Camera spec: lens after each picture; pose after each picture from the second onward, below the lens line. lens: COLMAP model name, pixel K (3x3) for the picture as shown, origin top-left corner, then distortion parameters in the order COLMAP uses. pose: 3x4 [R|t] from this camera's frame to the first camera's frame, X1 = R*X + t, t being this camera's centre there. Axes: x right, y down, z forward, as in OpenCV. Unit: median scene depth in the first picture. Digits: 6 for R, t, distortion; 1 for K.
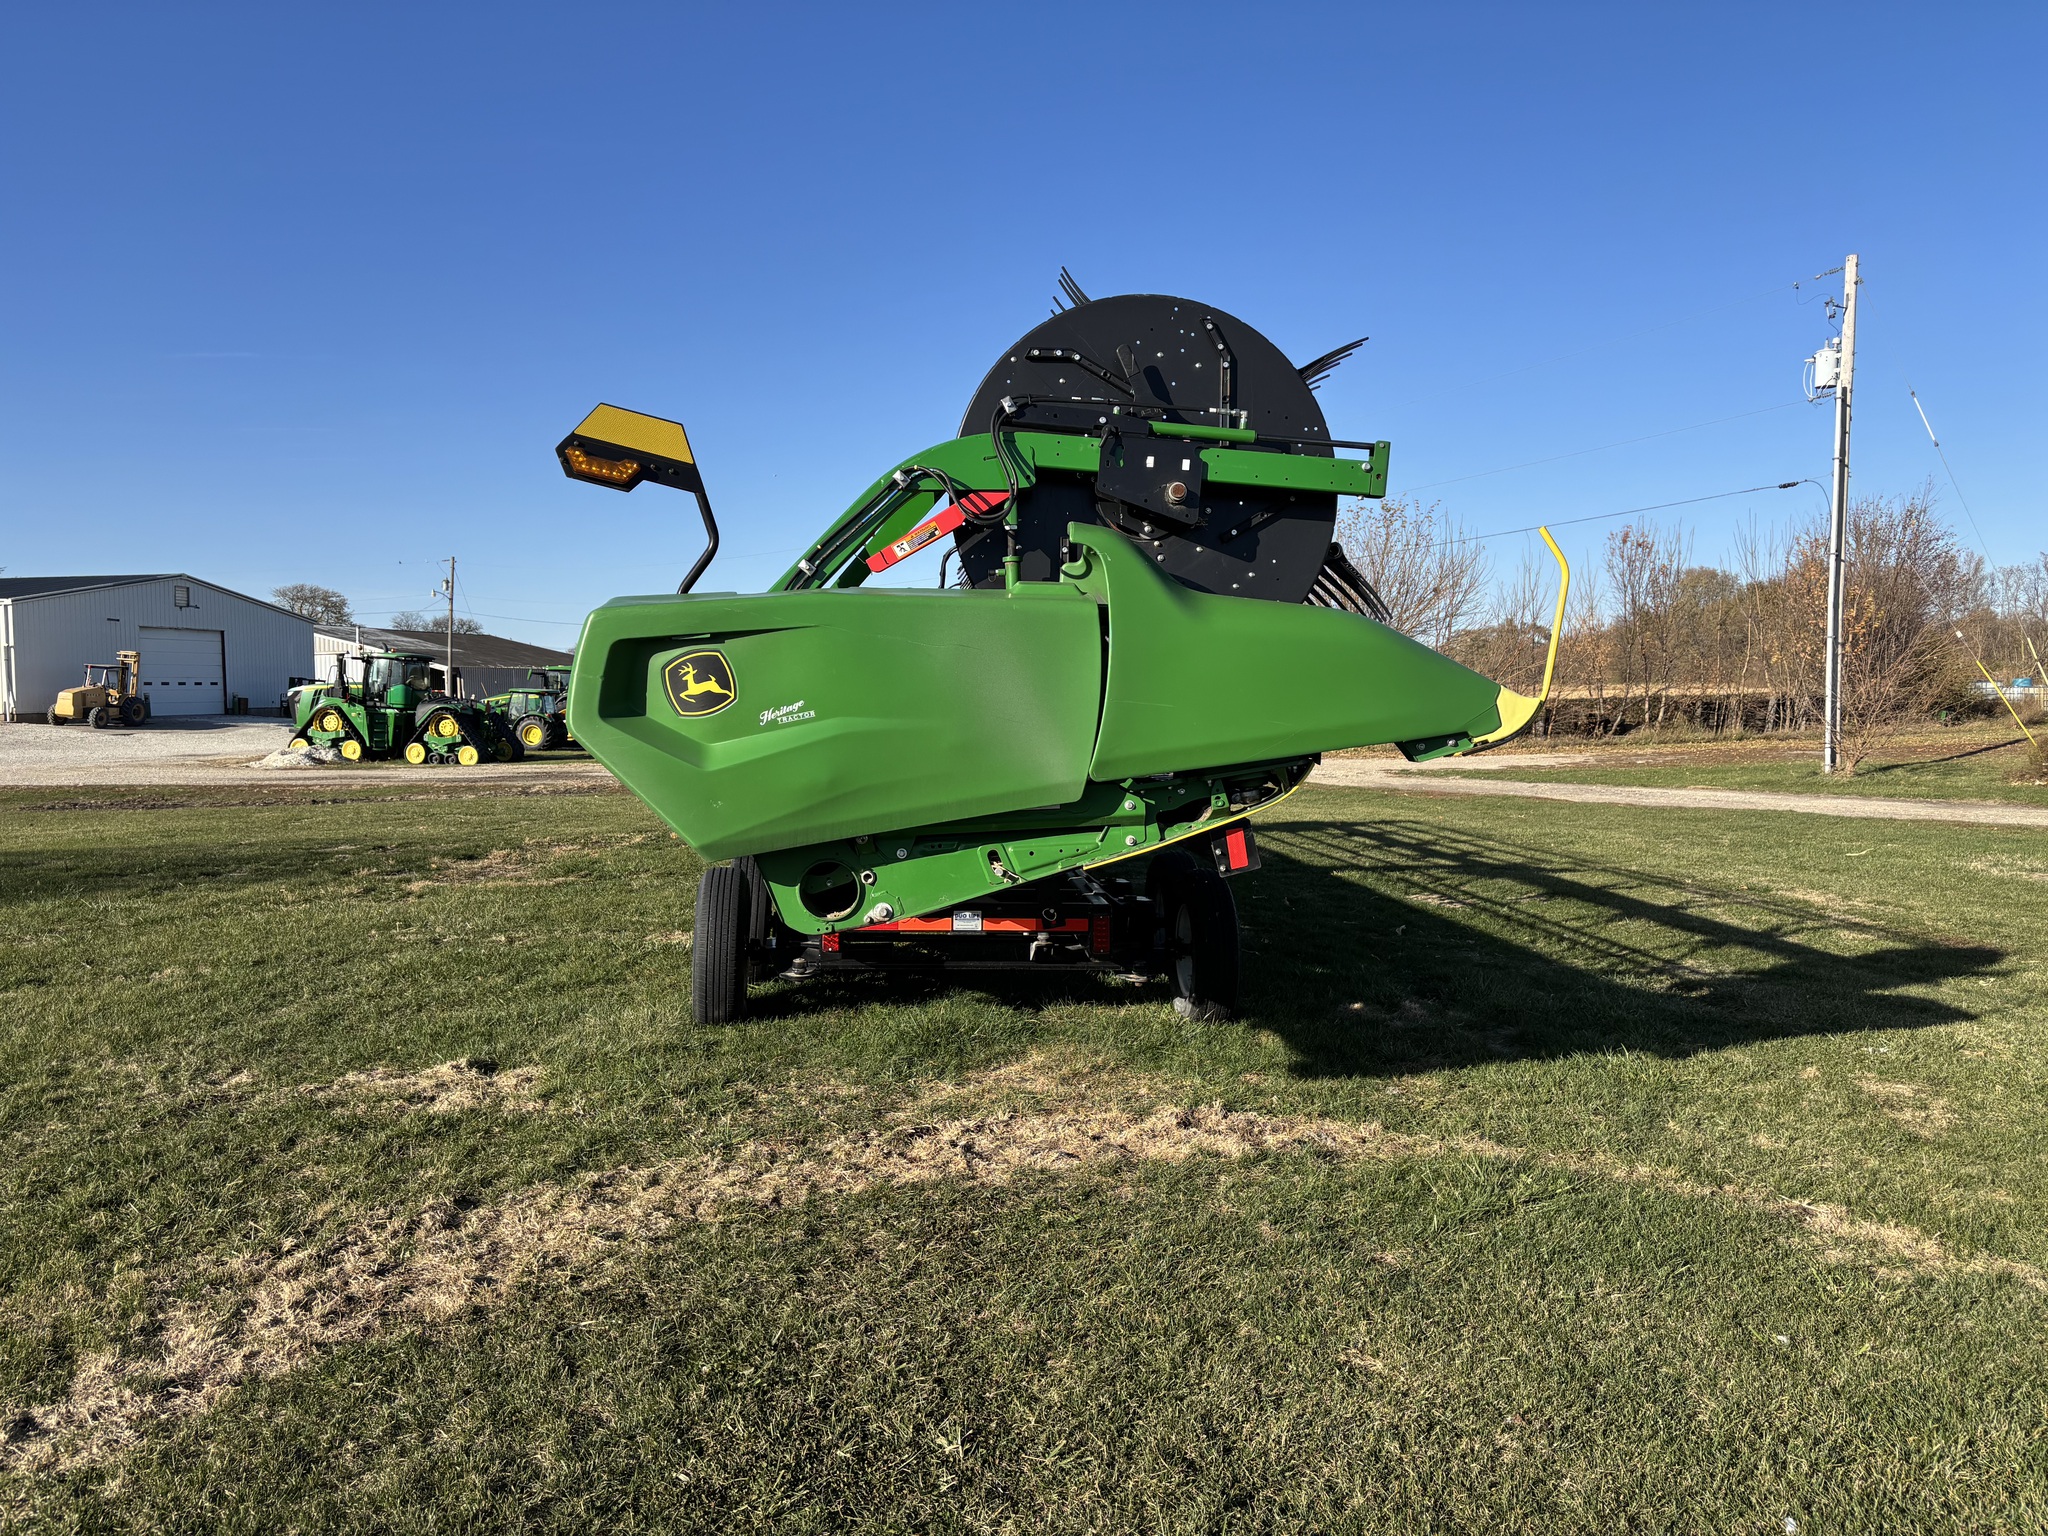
lens RADIAL K [[1541.7, 0, 1023.5], [0, 1541.7, 770.5], [0, 0, 1]] dist [0.043333, -0.040564]
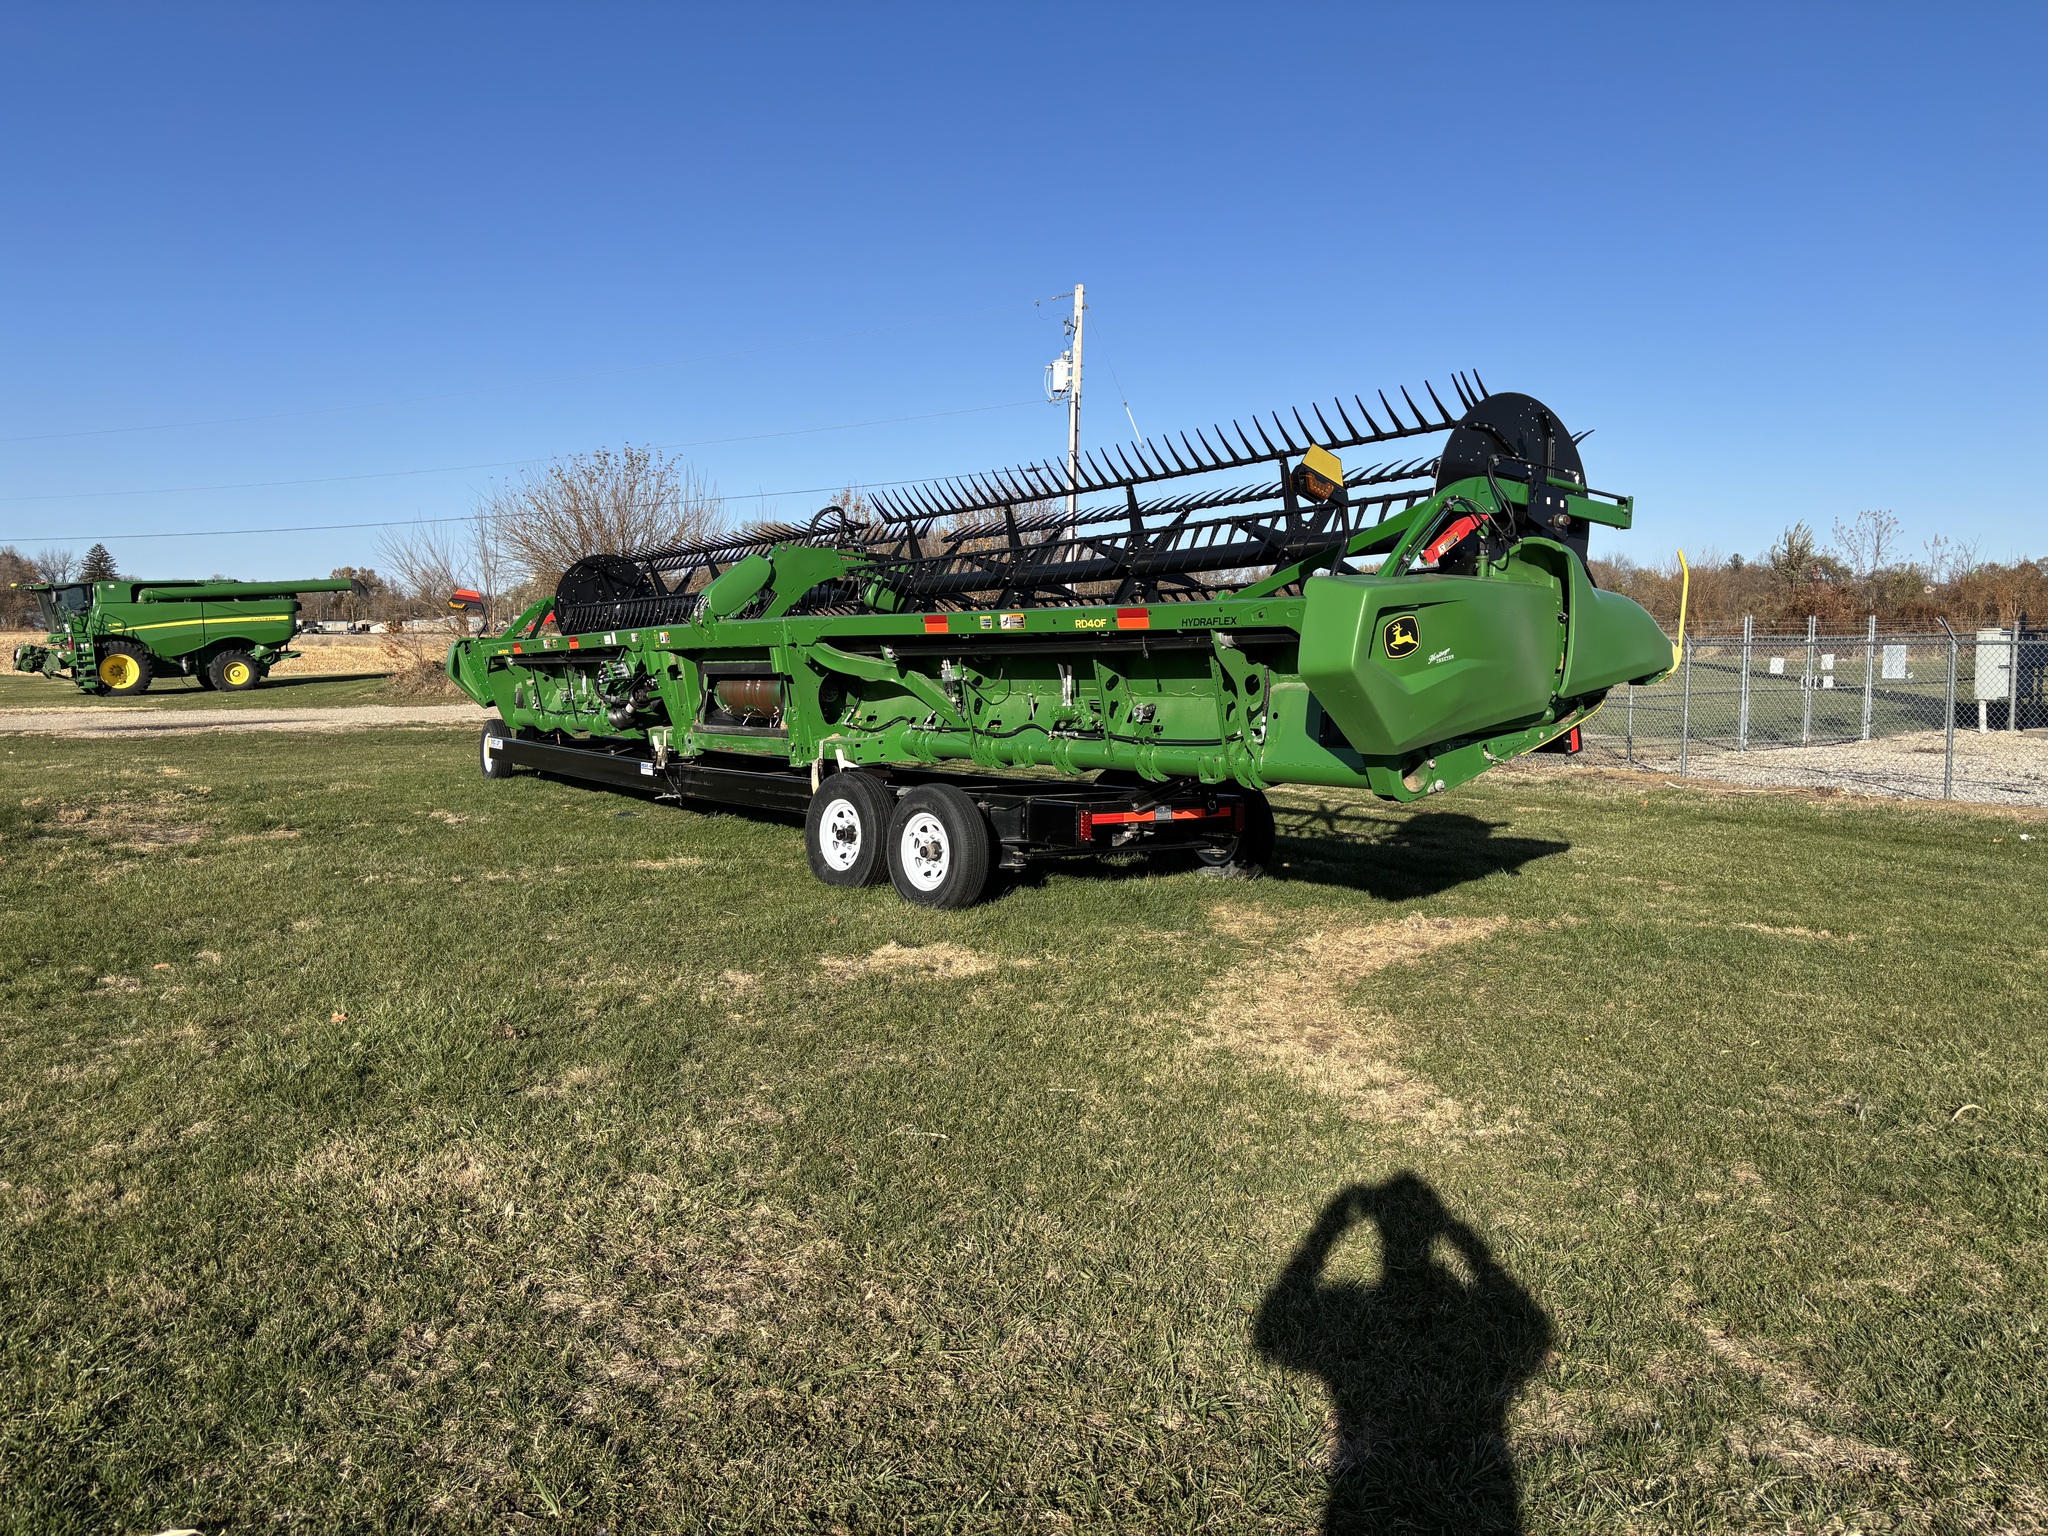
lens RADIAL K [[1541.7, 0, 1012.9], [0, 1541.7, 773.5], [0, 0, 1]] dist [0.043333, -0.040564]
pose [[0.842678, -0.038961, 0.537006, -1.273821], [0.018664, 0.998893, 0.043185, 0.004842], [-0.538094, -0.026369, 0.842472, -0.074499]]
